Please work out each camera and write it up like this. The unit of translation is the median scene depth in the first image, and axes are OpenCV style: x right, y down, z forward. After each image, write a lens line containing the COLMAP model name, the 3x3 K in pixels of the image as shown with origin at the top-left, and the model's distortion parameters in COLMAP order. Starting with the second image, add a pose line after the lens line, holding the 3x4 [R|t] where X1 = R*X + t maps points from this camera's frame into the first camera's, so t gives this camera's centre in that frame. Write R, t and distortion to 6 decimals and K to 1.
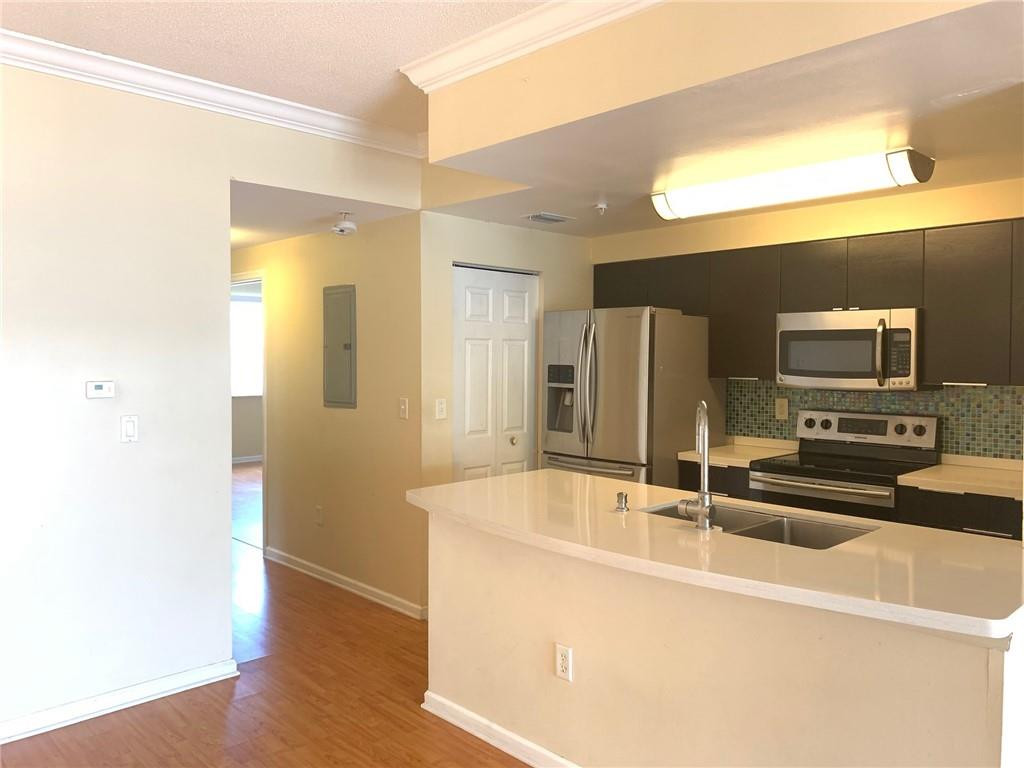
lens RADIAL K [[780.8, 0, 519.1], [0, 780.8, 373.3], [0, 0, 1]] dist [0.055508, -0.083044]
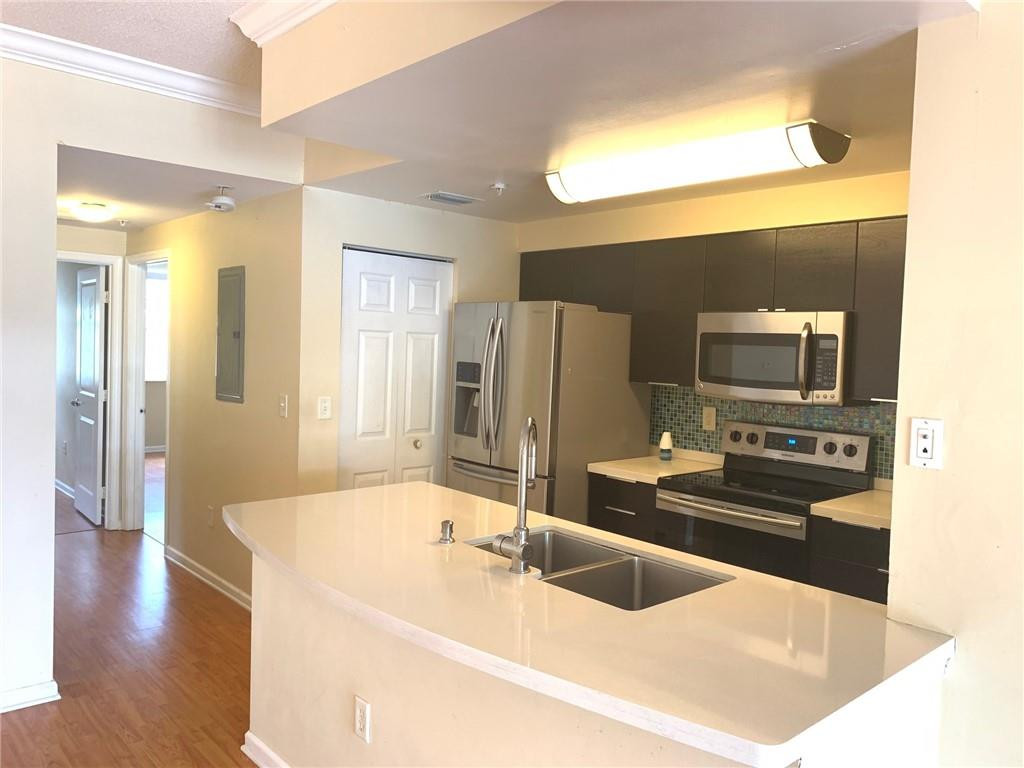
lens RADIAL K [[785.5, 0, 510.5], [0, 785.5, 377.7], [0, 0, 1]] dist [0.068651, -0.115784]
pose [[0.999002, 0.030651, -0.032482, 0.147549], [-0.029969, 0.999324, 0.021271, -0.015196], [0.033112, -0.020277, 0.999246, 0.099581]]
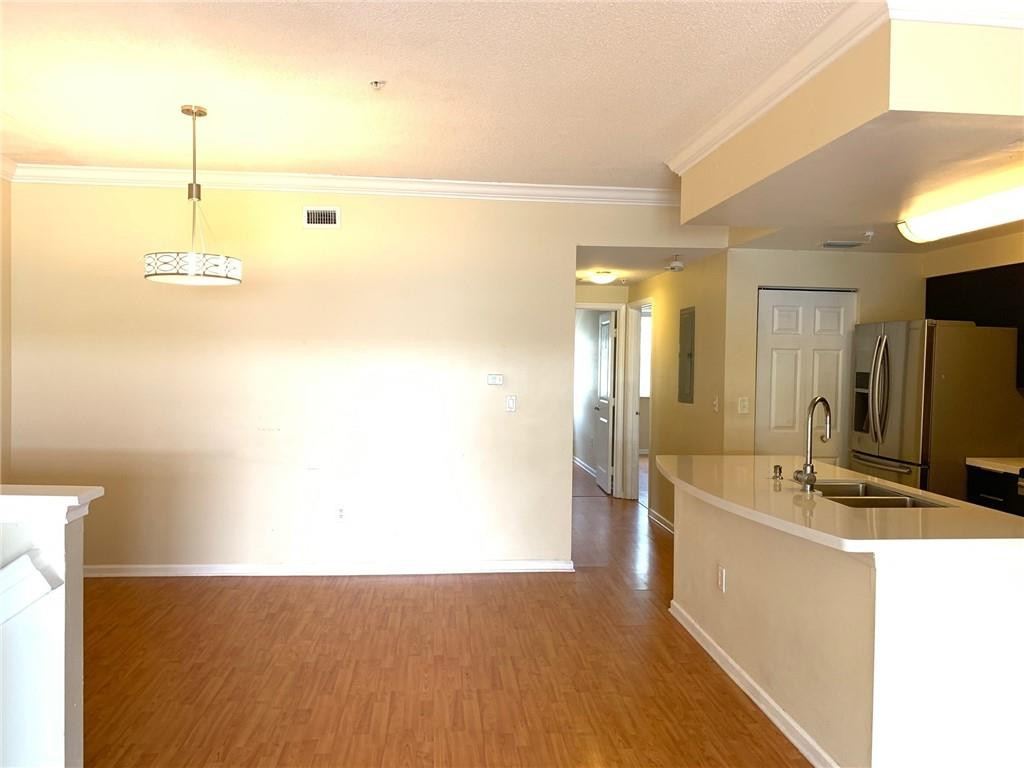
lens RADIAL K [[785.5, 0, 510.5], [0, 785.5, 377.7], [0, 0, 1]] dist [0.068651, -0.115784]
pose [[0.783915, 0.022299, -0.620467, 0.401634], [-0.026411, 0.999648, 0.002558, 0.008166], [0.620306, 0.014382, 0.784228, -0.225471]]
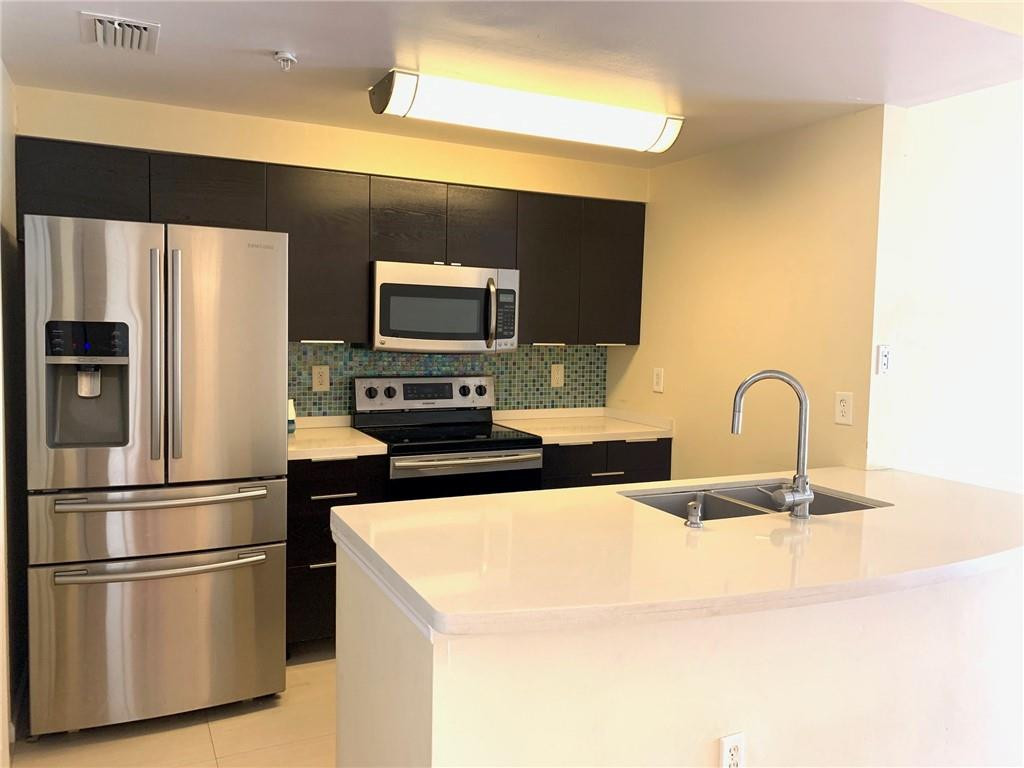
lens RADIAL K [[781.7, 0, 515.9], [0, 781.7, 377.6], [0, 0, 1]] dist [0.119155, -0.157643]
pose [[0.303942, -0.061782, 0.950685, -0.410261], [0.000884, 0.997913, 0.064568, -0.008384], [-0.952690, -0.018785, 0.303363, 0.617885]]
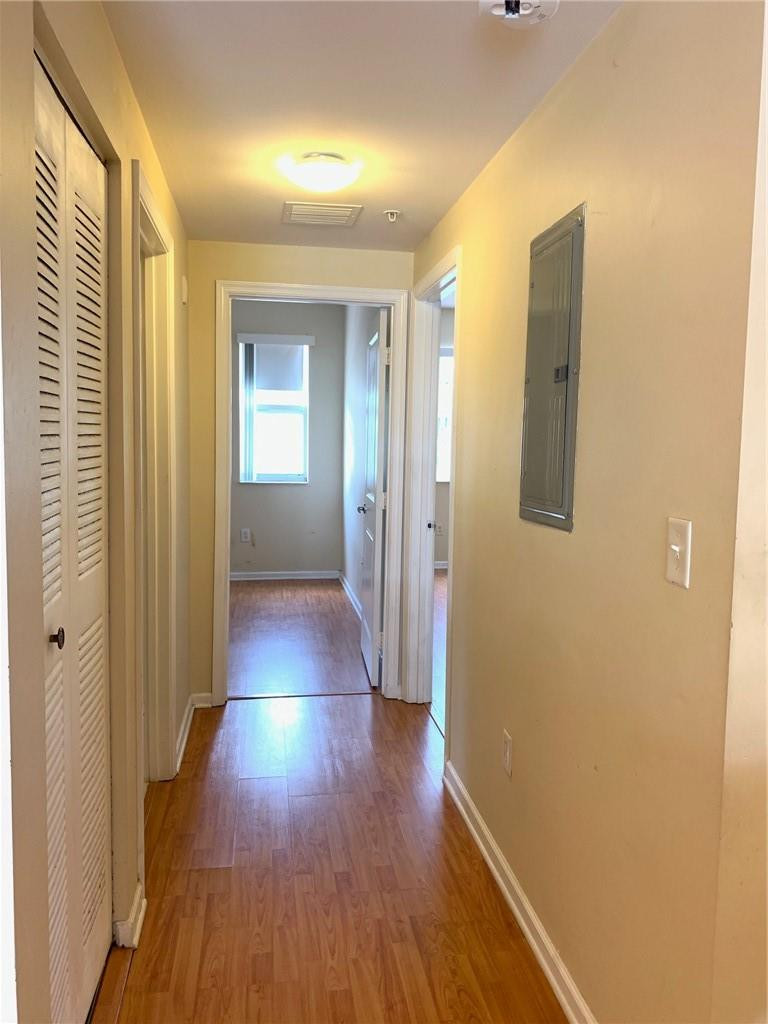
lens RADIAL K [[785.5, 0, 384.0], [0, 785.5, 512.0], [0, 0, 1]] dist [0.068651, -0.115784]
pose [[0.817584, 0.067537, -0.571835, -0.065990], [-0.029038, 0.996670, 0.076195, 0.008458], [0.575077, -0.045690, 0.816822, 0.693620]]
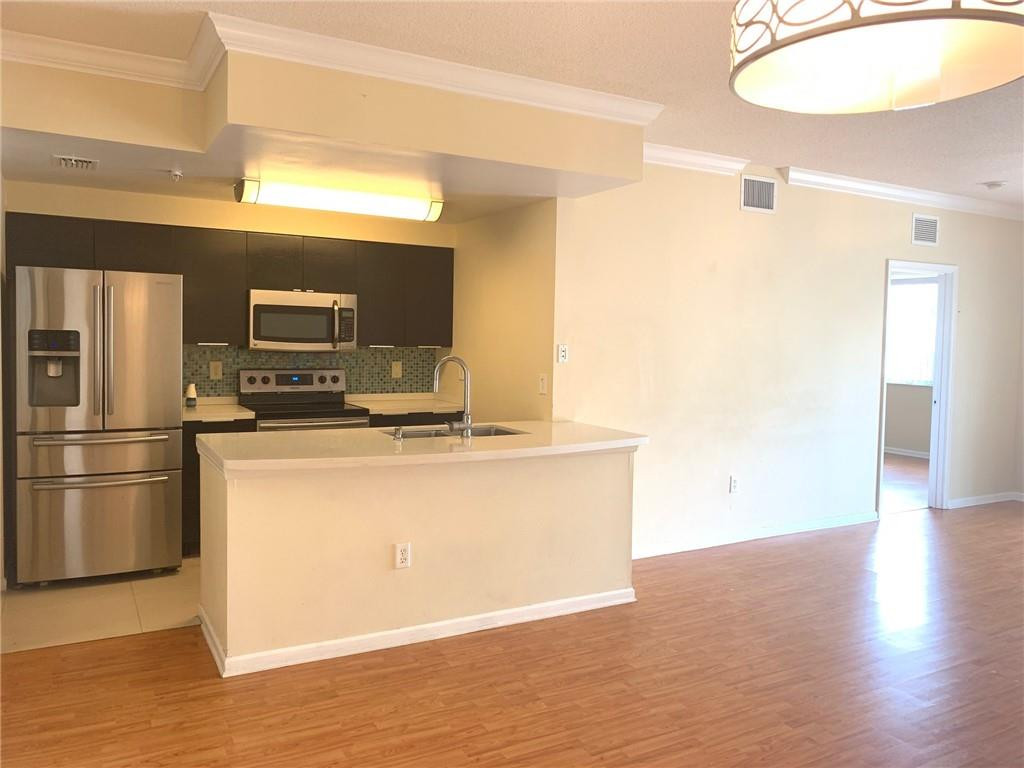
lens RADIAL K [[780.8, 0, 519.1], [0, 780.8, 373.3], [0, 0, 1]] dist [0.055508, -0.083044]
pose [[0.254215, -0.042303, 0.966222, -0.735702], [0.004073, 0.999081, 0.042670, 0.002270], [-0.967139, -0.006912, 0.254154, 0.300228]]
